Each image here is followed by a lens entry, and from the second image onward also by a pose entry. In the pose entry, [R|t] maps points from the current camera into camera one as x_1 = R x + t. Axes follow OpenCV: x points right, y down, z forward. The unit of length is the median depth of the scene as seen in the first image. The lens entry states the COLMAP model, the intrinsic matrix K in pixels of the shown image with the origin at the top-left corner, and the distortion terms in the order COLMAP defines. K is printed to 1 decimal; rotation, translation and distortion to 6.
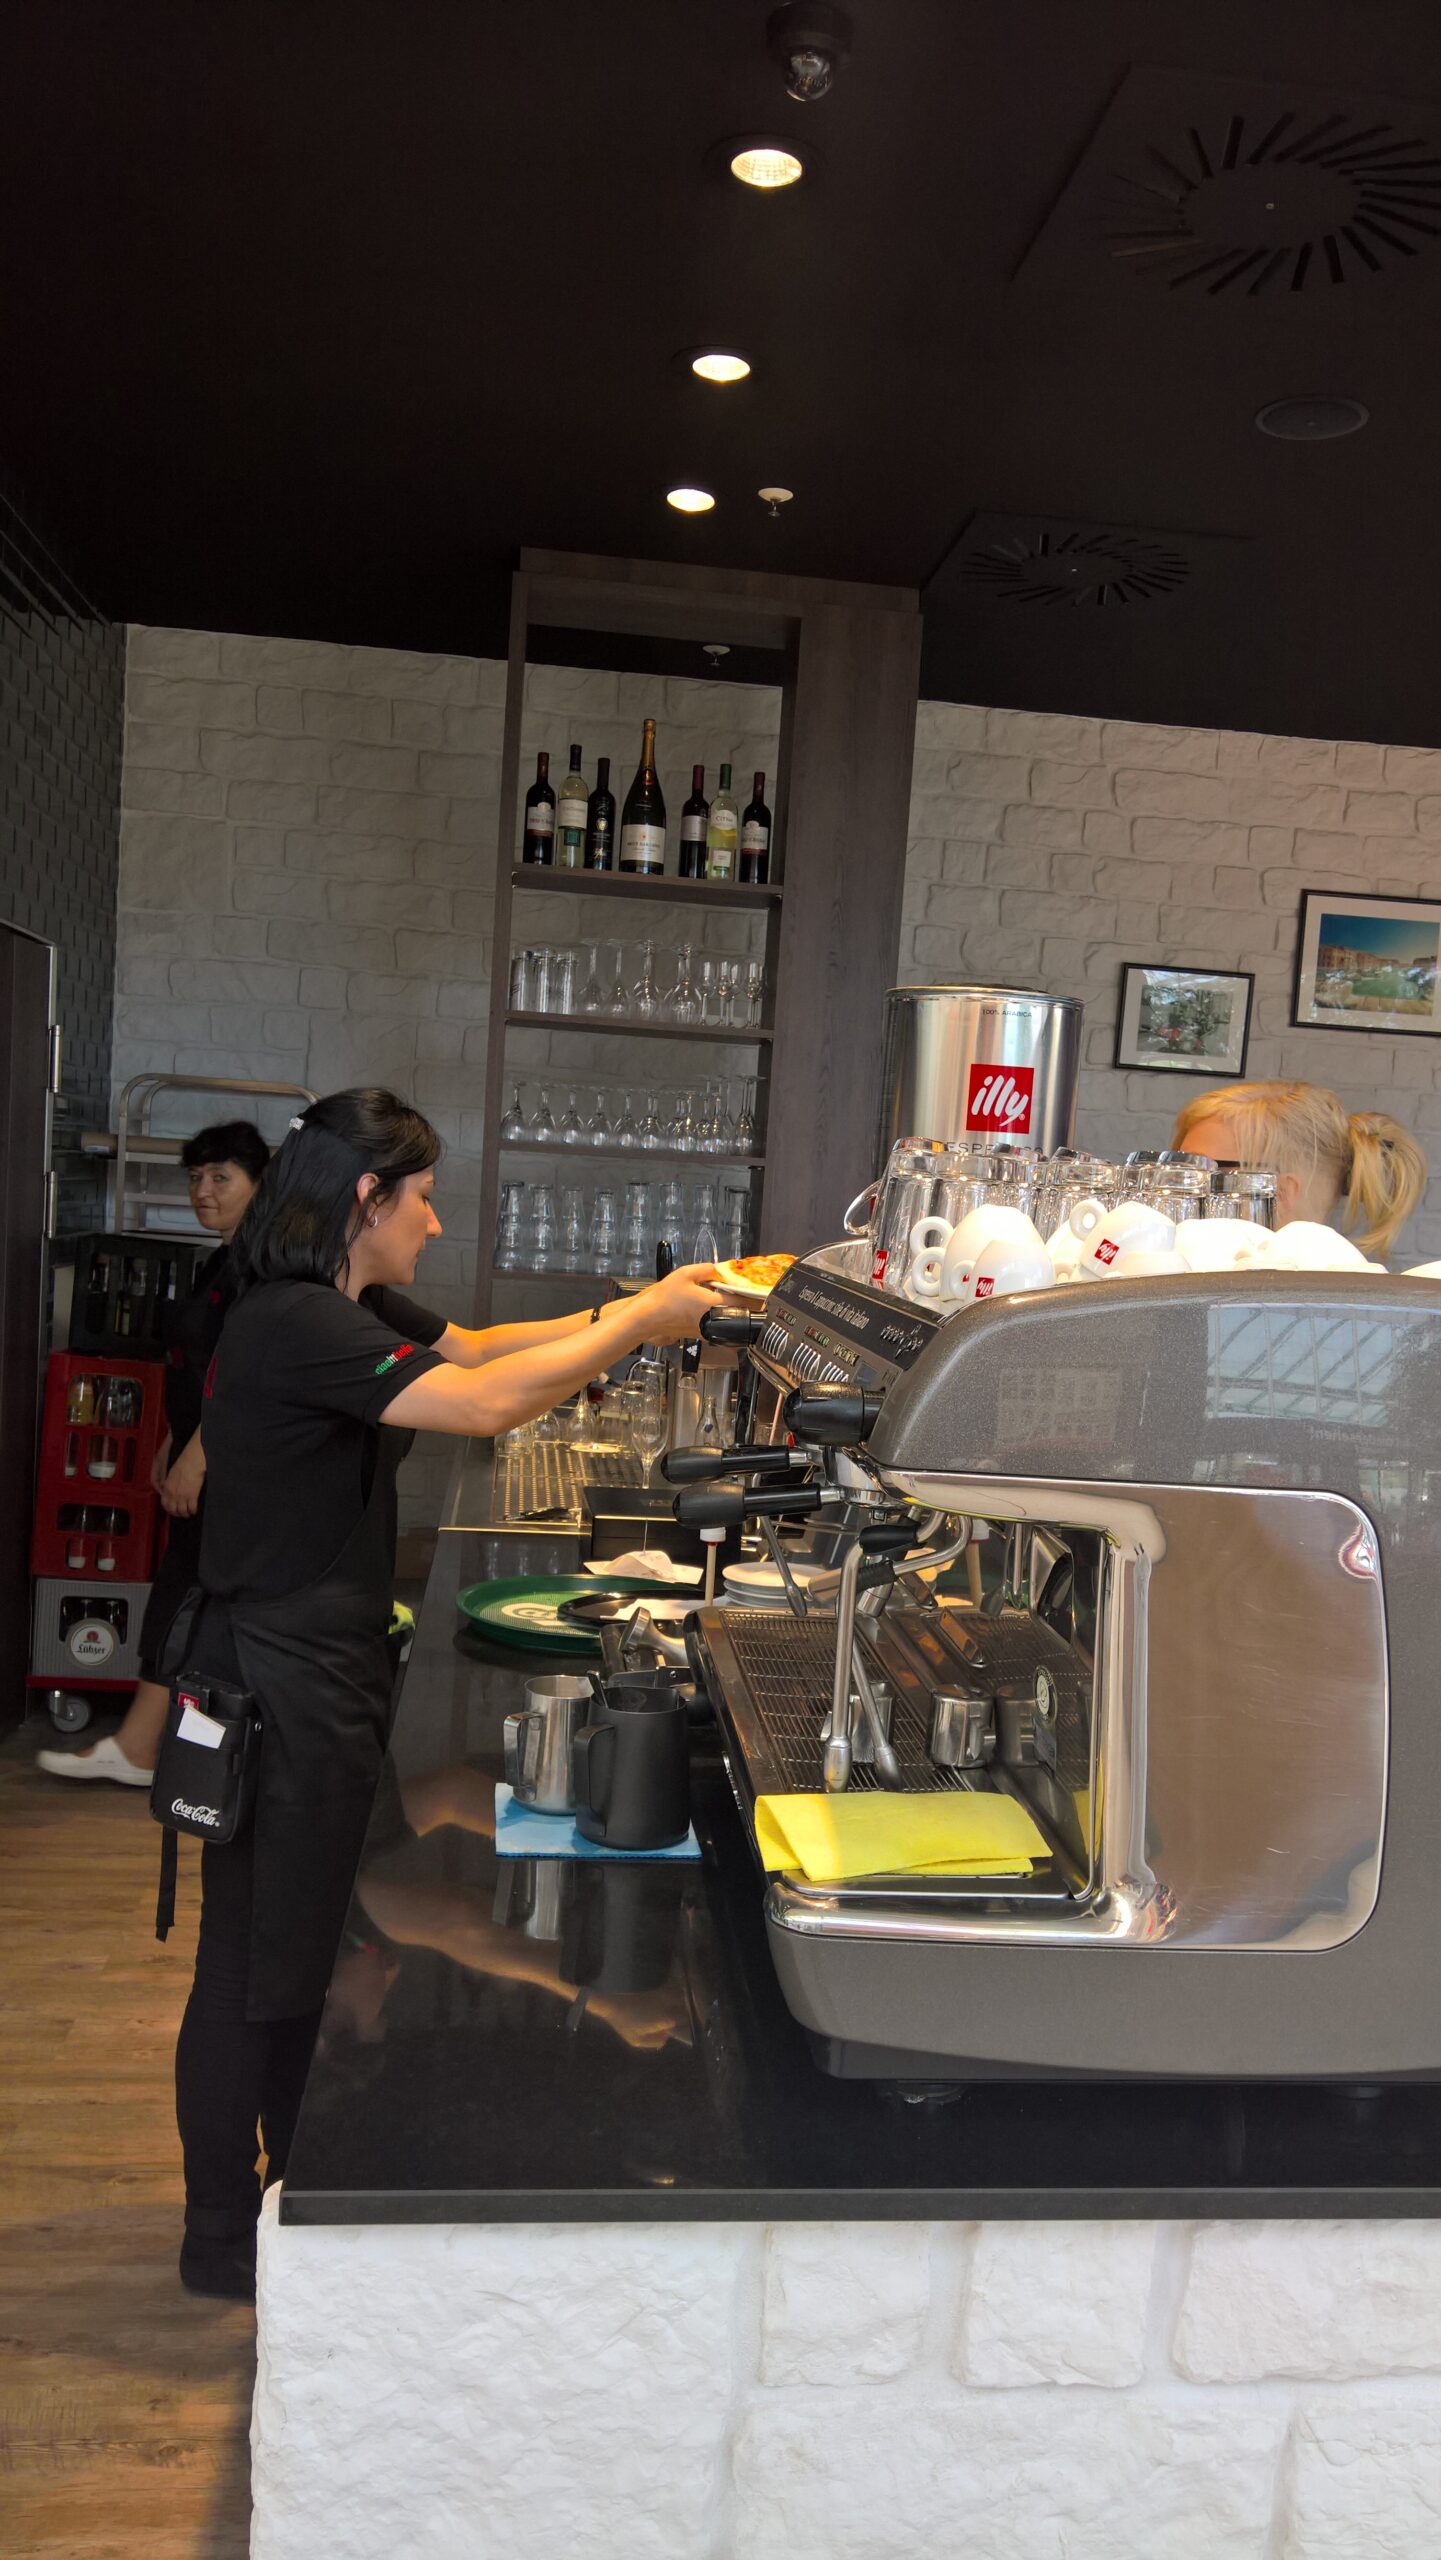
lens RADIAL K [[1925.4, 0, 730.5], [0, 1925.4, 1324.3], [0, 0, 1]] dist [0.055832, -0.077975]
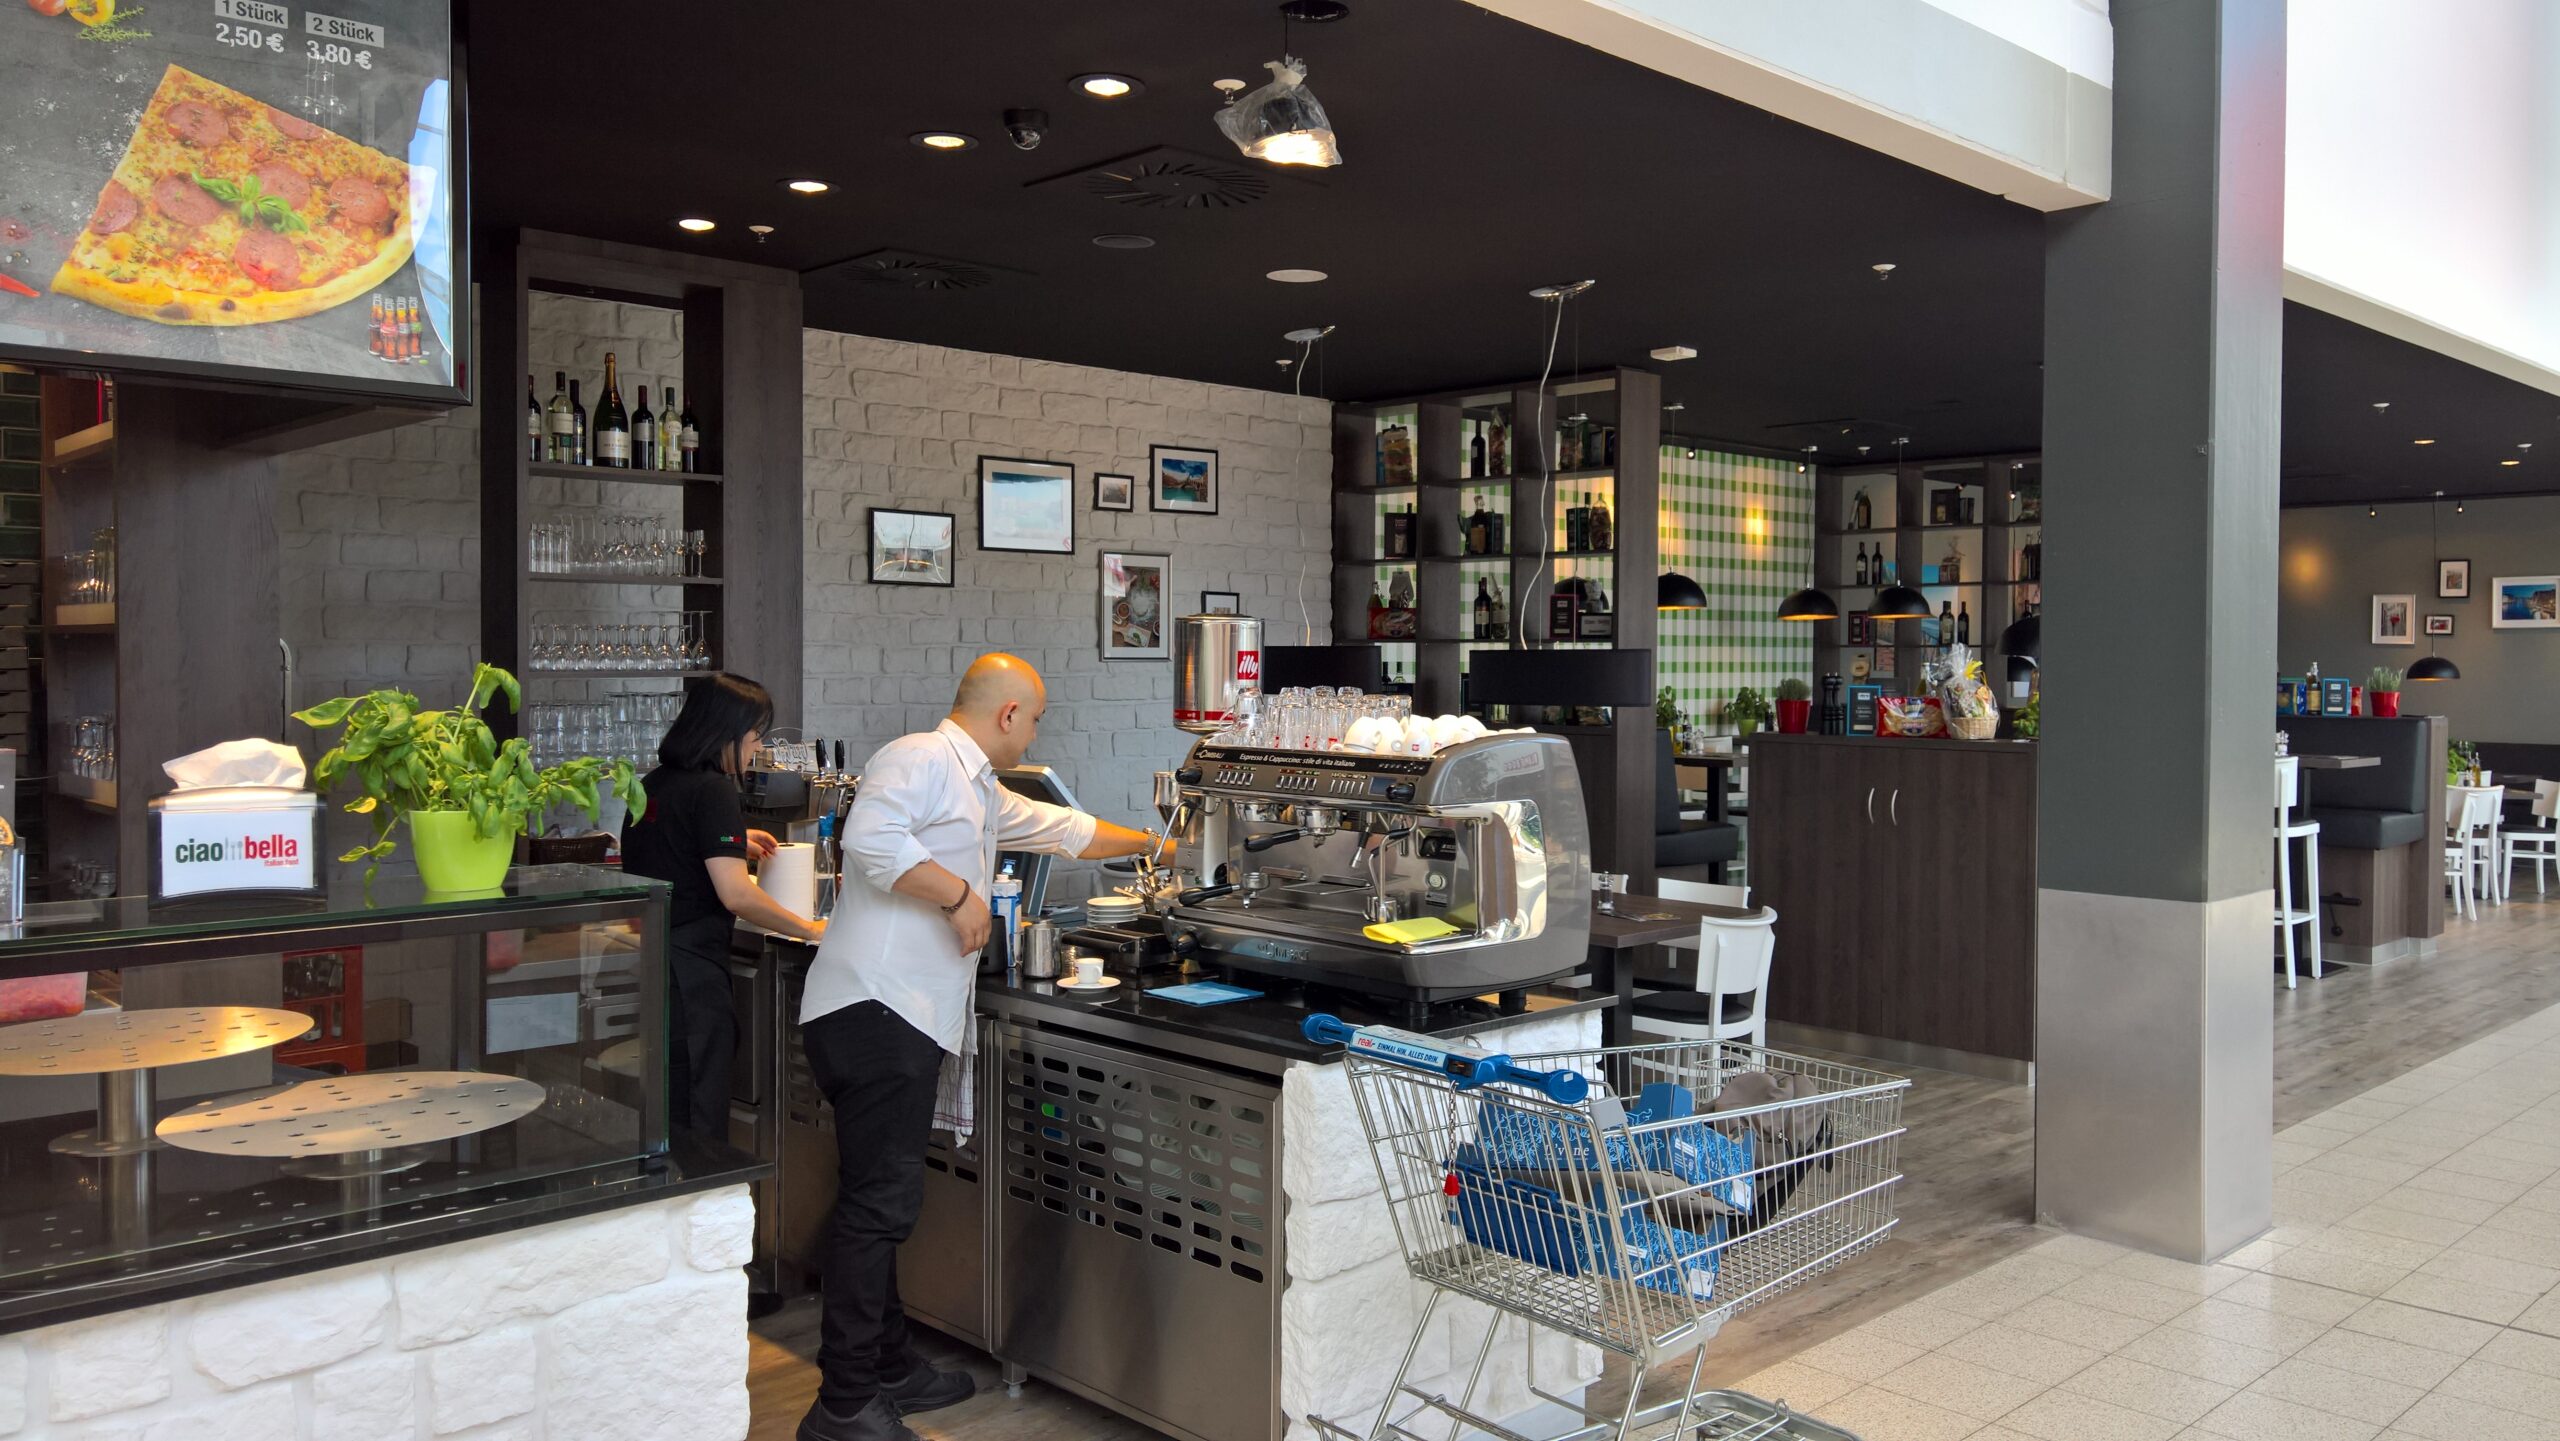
lens RADIAL K [[1944.4, 0, 1271.9], [0, 1944.4, 686.3], [0, 0, 1]] dist [0.040344, -0.045161]
pose [[0.805878, -0.070730, 0.587841, -0.408486], [0.092231, 0.995716, -0.006634, -0.025595], [-0.584853, 0.059563, 0.808949, -0.297306]]
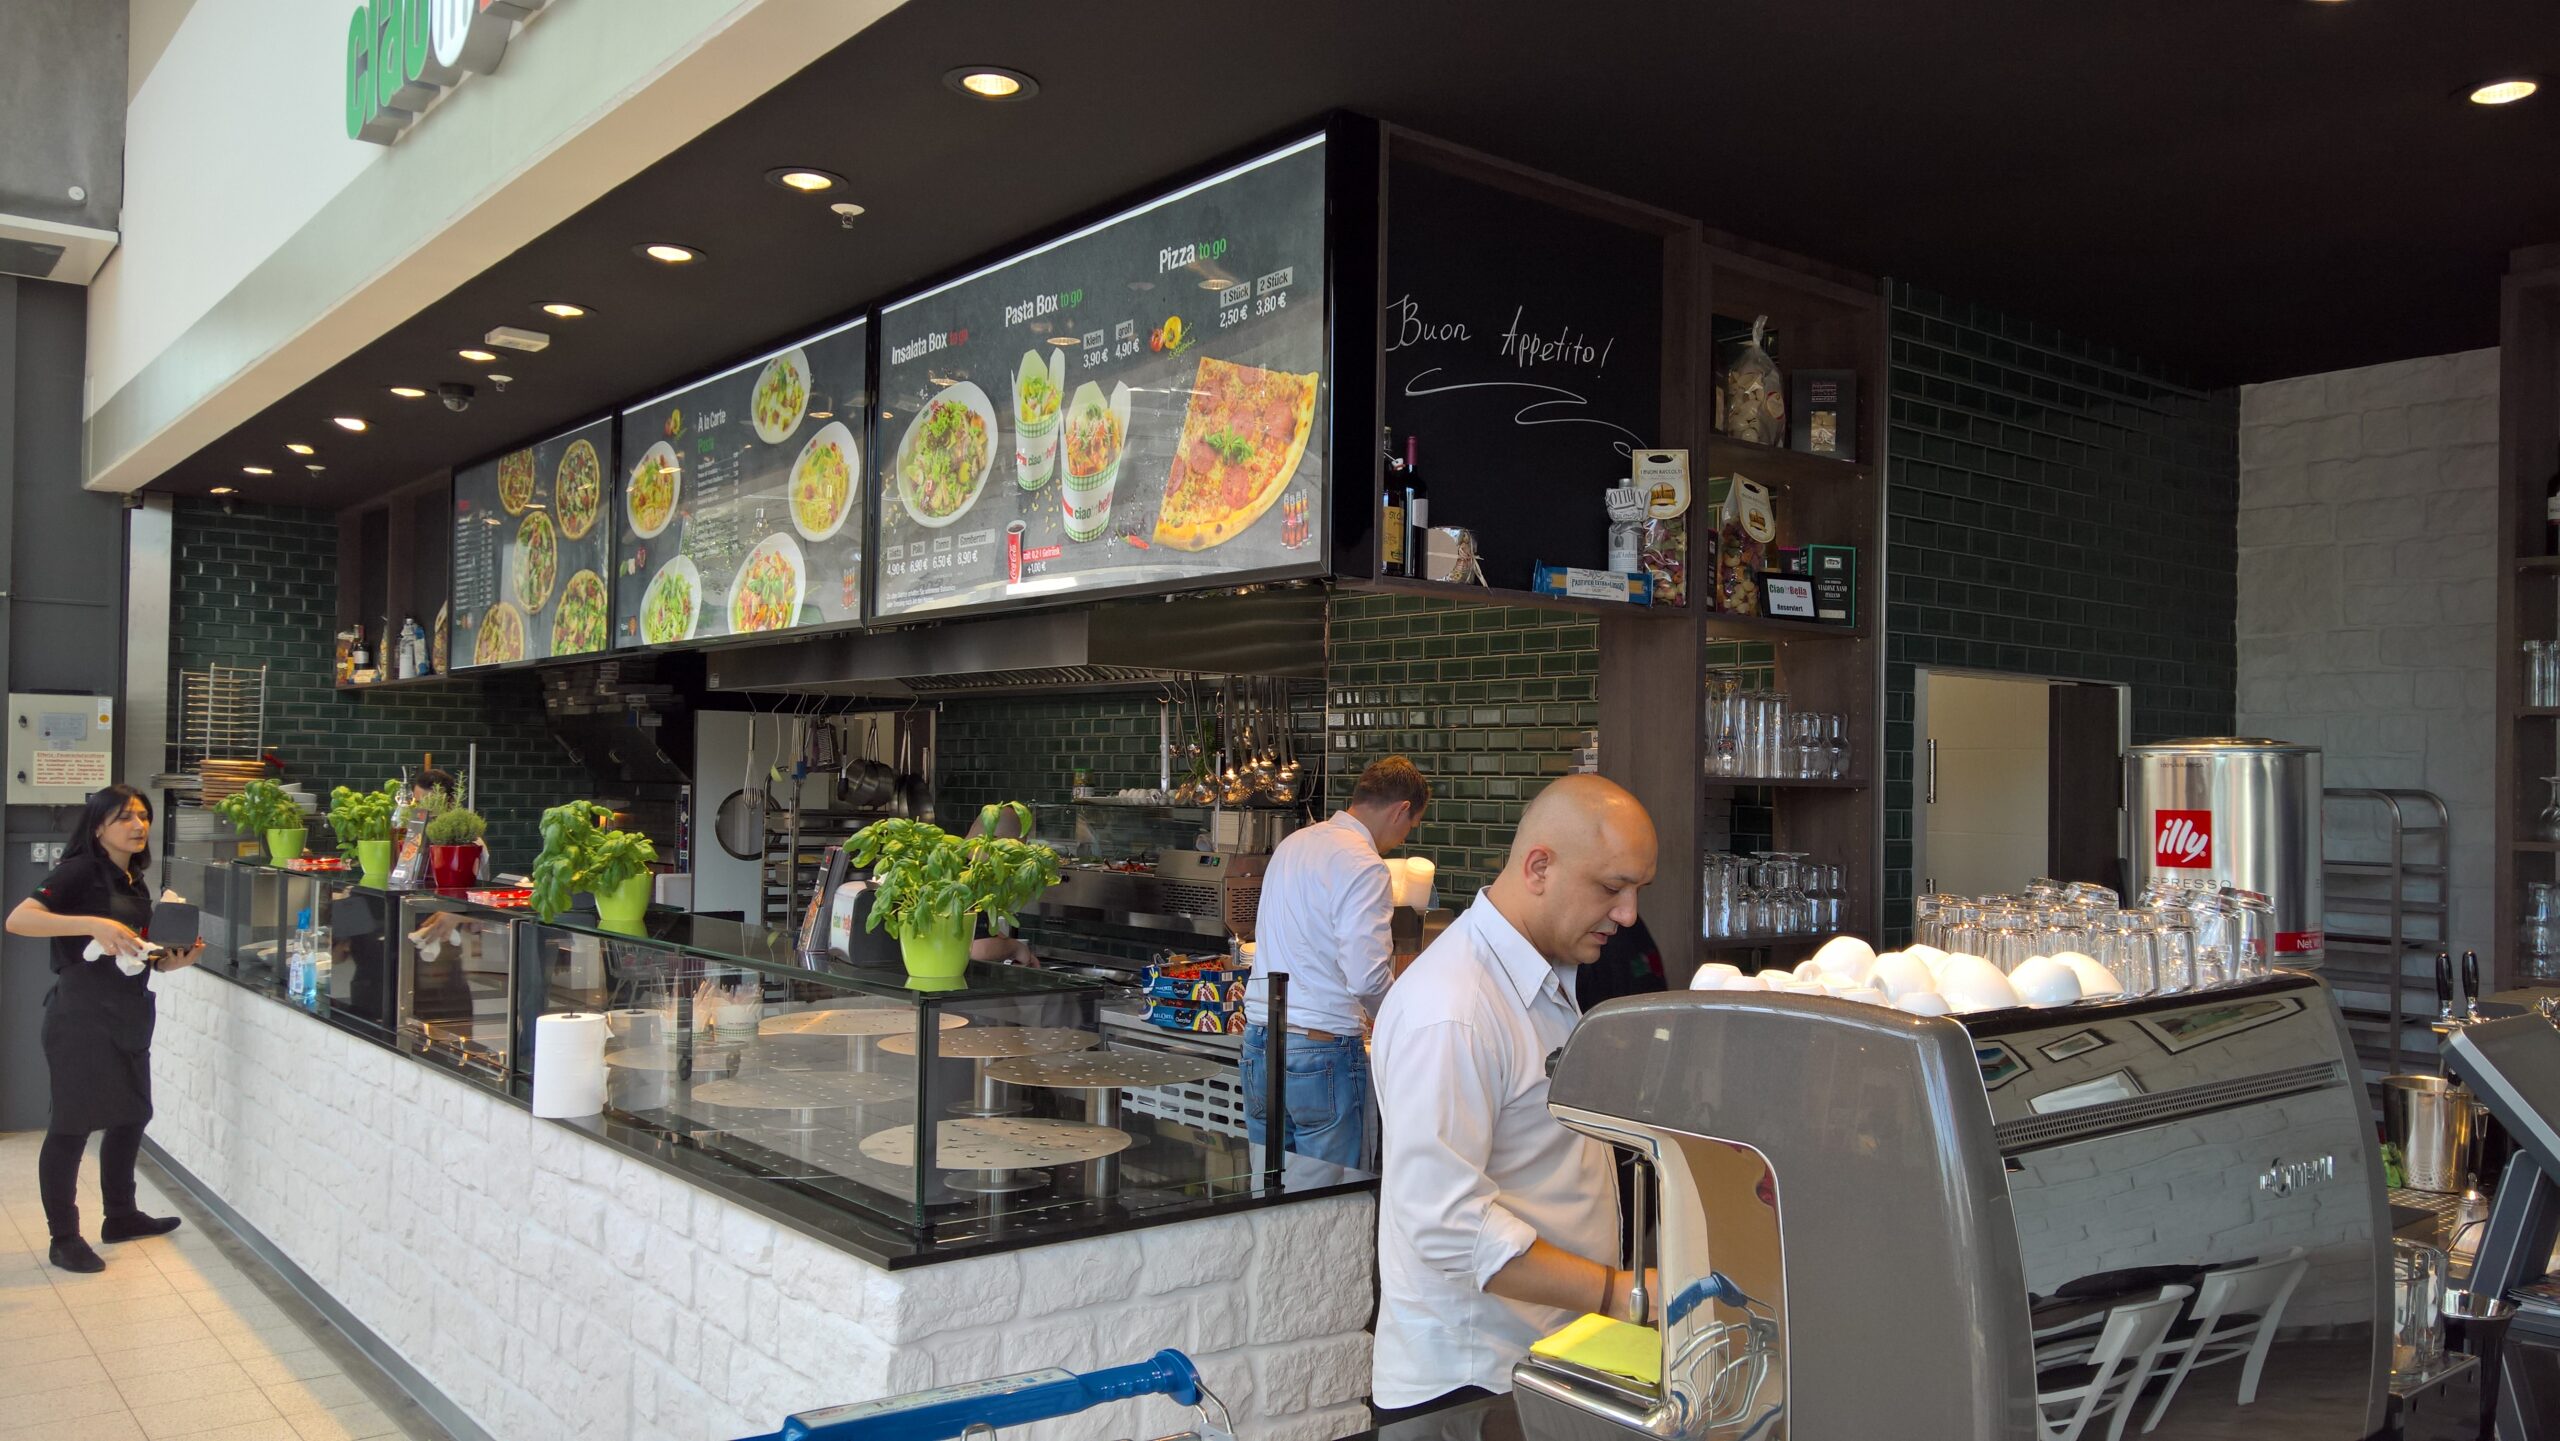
lens RADIAL K [[1905.0, 0, 1317.5], [0, 1905.0, 725.3], [0, 0, 1]] dist [0.002656, -0.003281]
pose [[0.551701, -0.082387, -0.829963, 0.283628], [-0.040944, 0.991234, -0.125612, -0.007193], [0.833037, 0.103282, 0.543491, -0.018256]]
